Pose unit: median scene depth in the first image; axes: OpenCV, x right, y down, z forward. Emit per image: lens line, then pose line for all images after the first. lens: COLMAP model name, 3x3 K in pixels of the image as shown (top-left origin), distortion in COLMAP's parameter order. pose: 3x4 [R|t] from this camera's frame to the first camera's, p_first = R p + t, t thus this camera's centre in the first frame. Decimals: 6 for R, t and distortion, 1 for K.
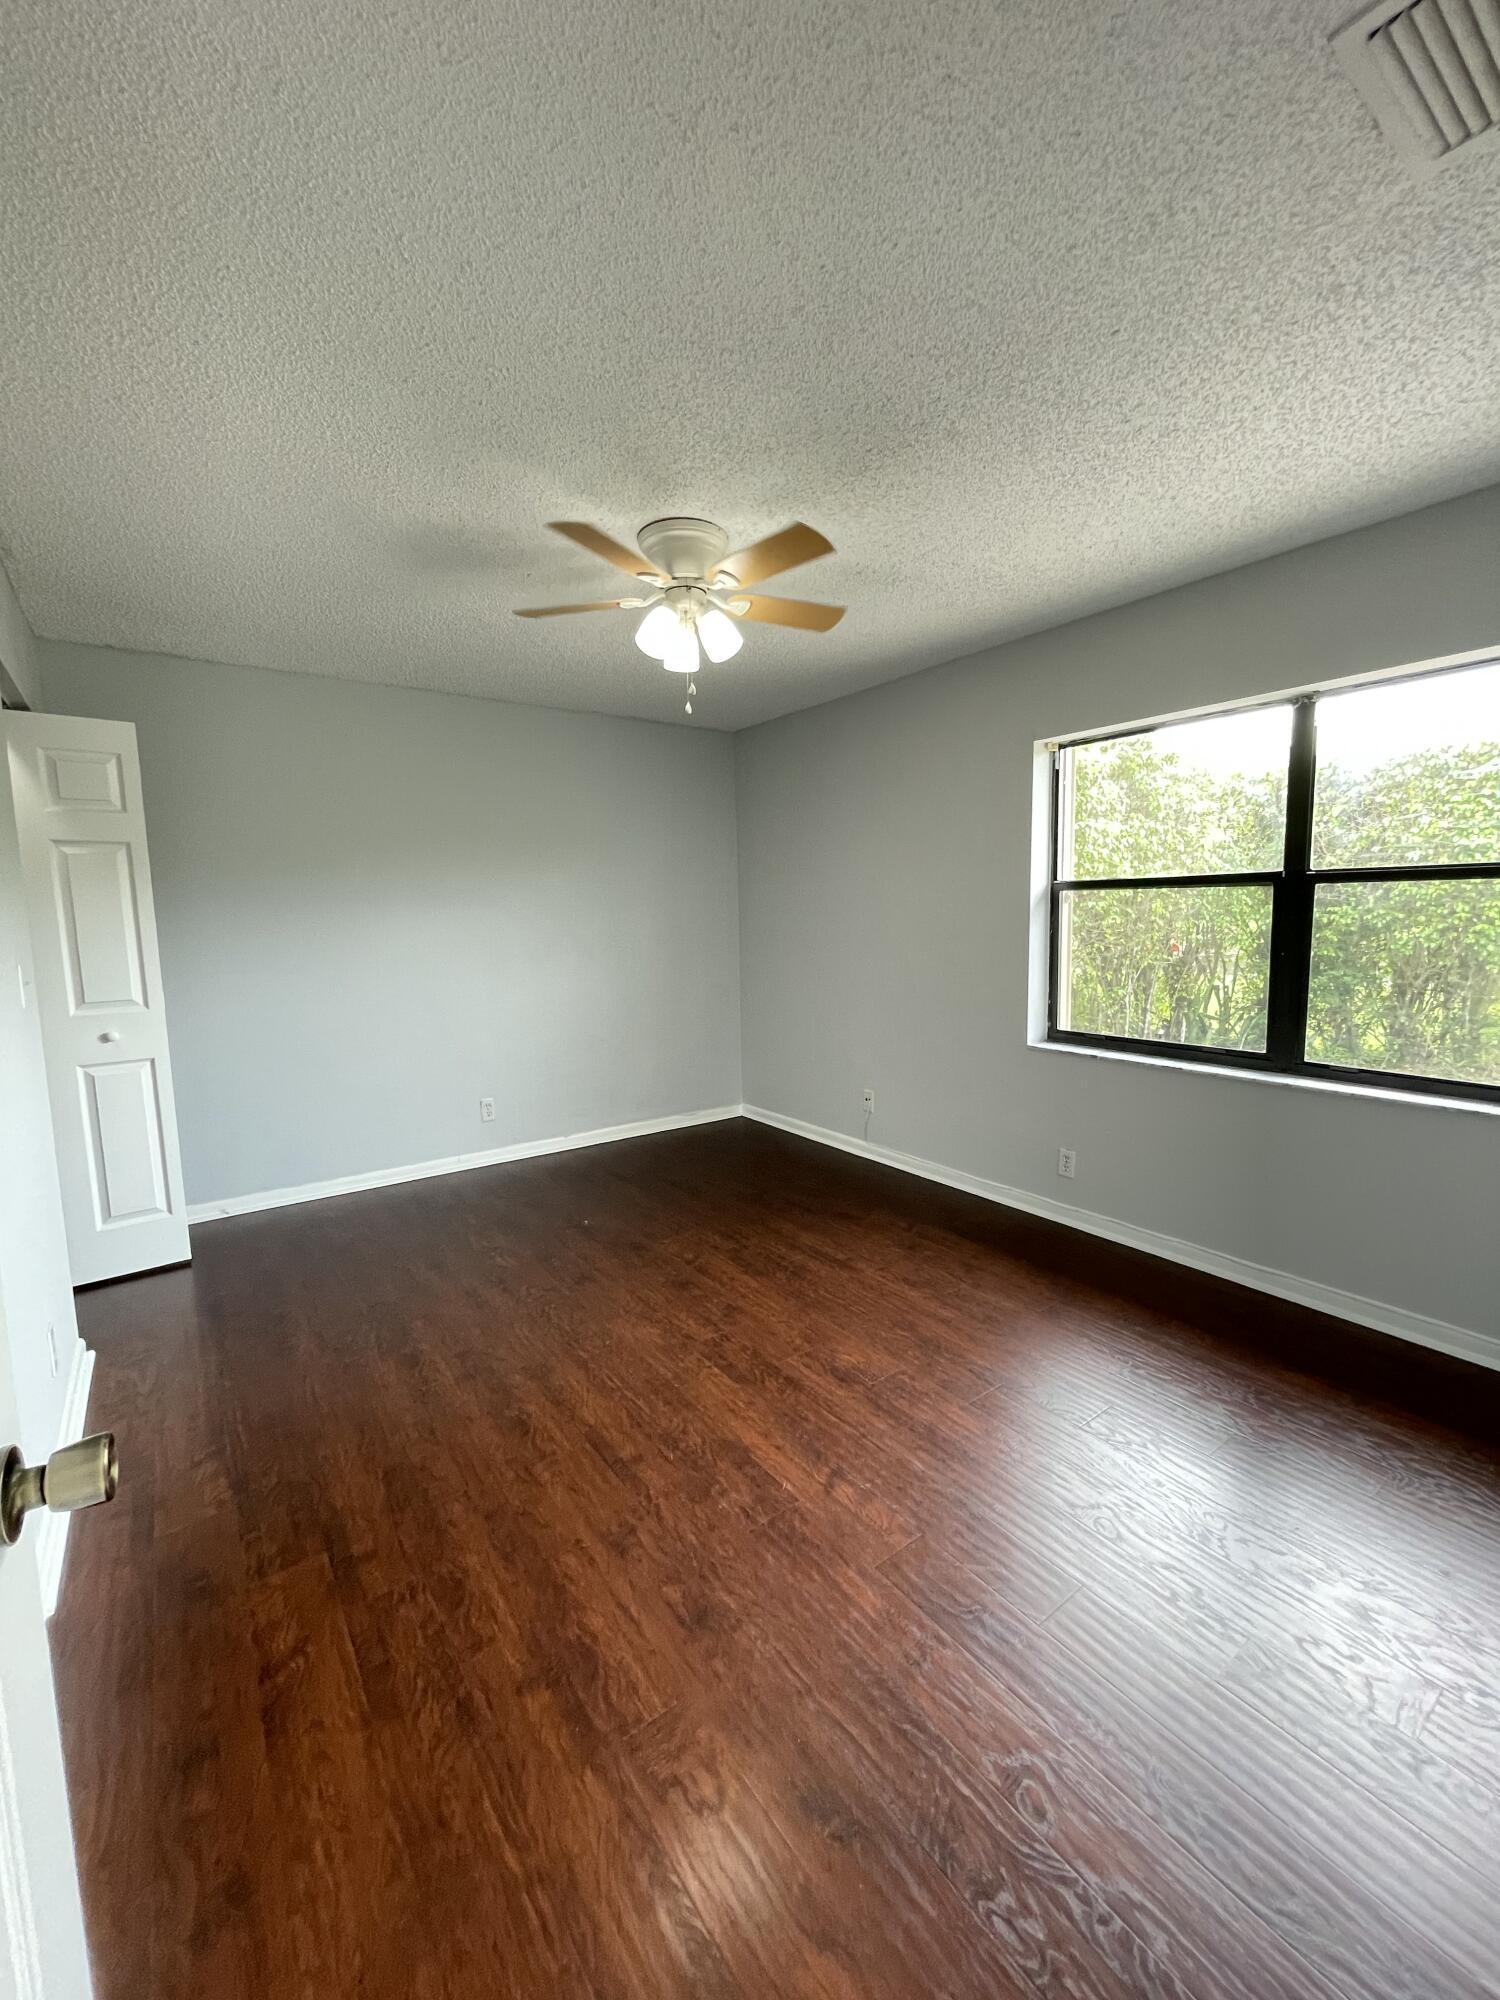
lens RADIAL K [[805.6, 0, 763.3], [0, 805.6, 997.1], [0, 0, 1]] dist [-0.001335, 0.000174]
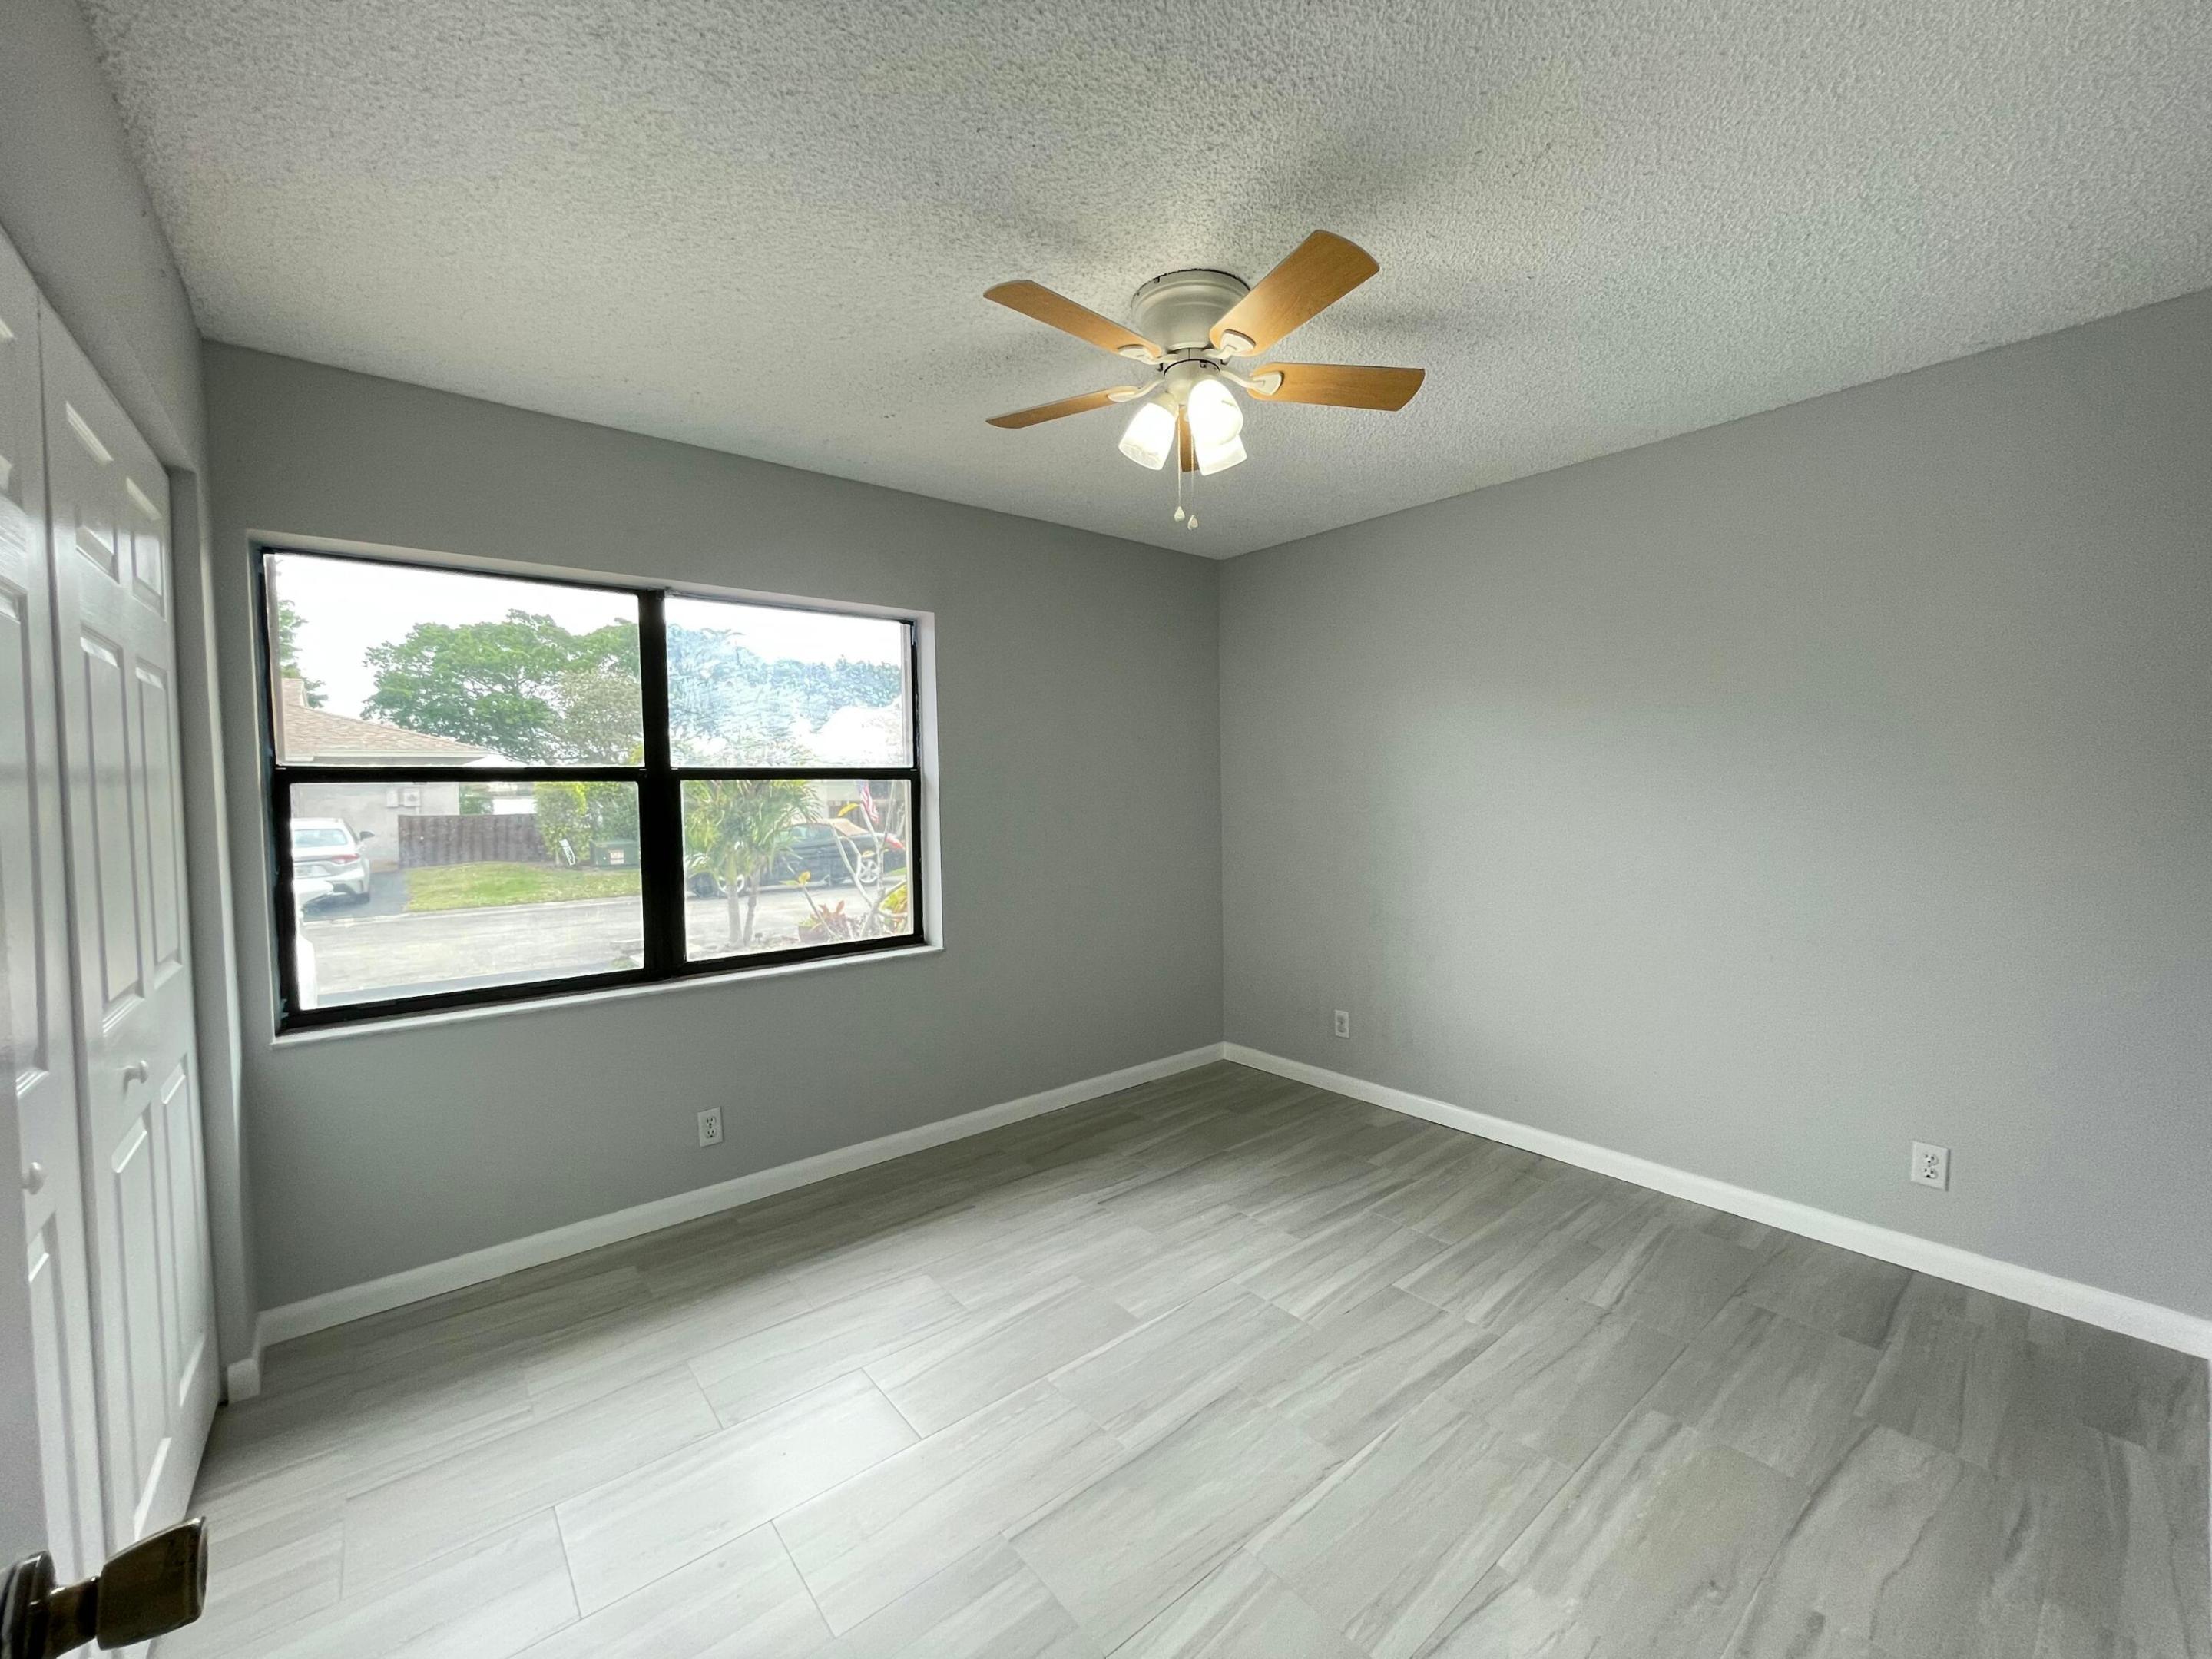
lens RADIAL K [[891.0, 0, 1109.7], [0, 891.0, 823.5], [0, 0, 1]] dist [-0.001335, 0.000174]
pose [[-0.052445, -0.028567, 0.998215, -0.409508], [0.122580, 0.991847, 0.034825, -0.059748], [-0.991072, 0.124188, -0.048516, 0.507556]]
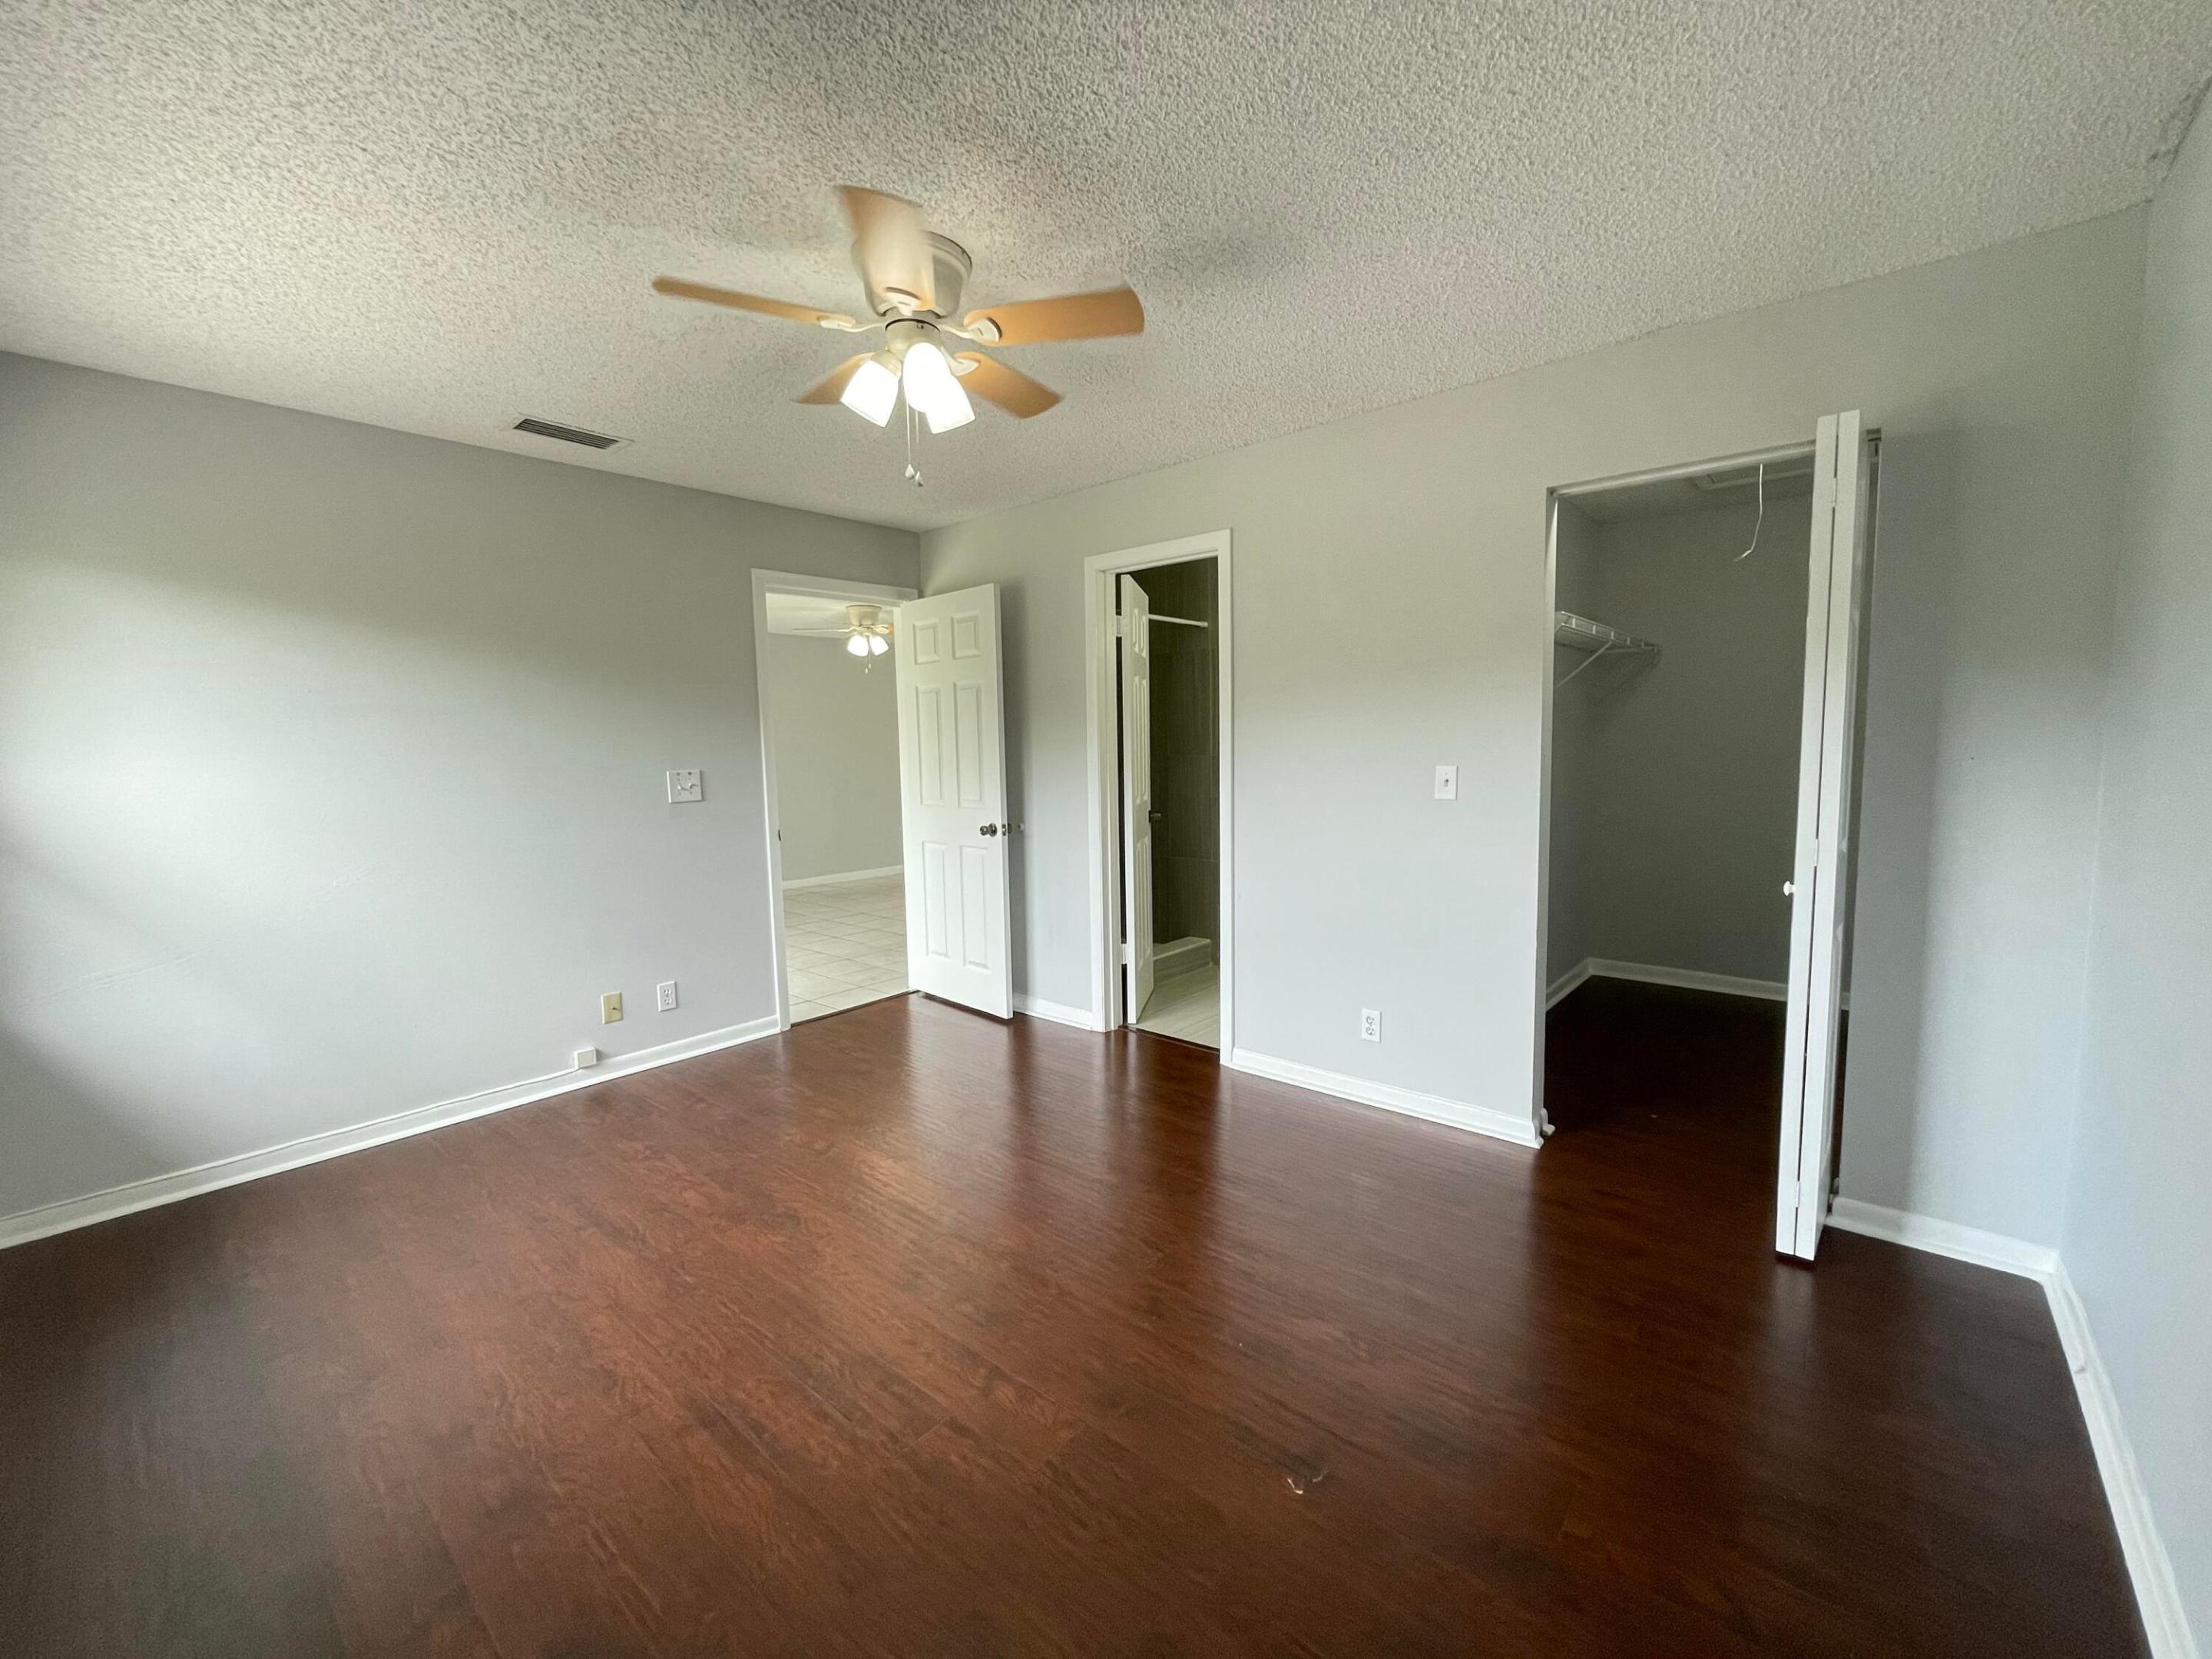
lens RADIAL K [[891.0, 0, 1111.6], [0, 891.0, 818.2], [0, 0, 1]] dist [-0.001335, 0.000174]
pose [[-0.973941, 0.054337, -0.220197, -0.059023], [0.011884, 0.981769, 0.189705, -0.173436], [0.226490, 0.182144, -0.956831, 1.653269]]
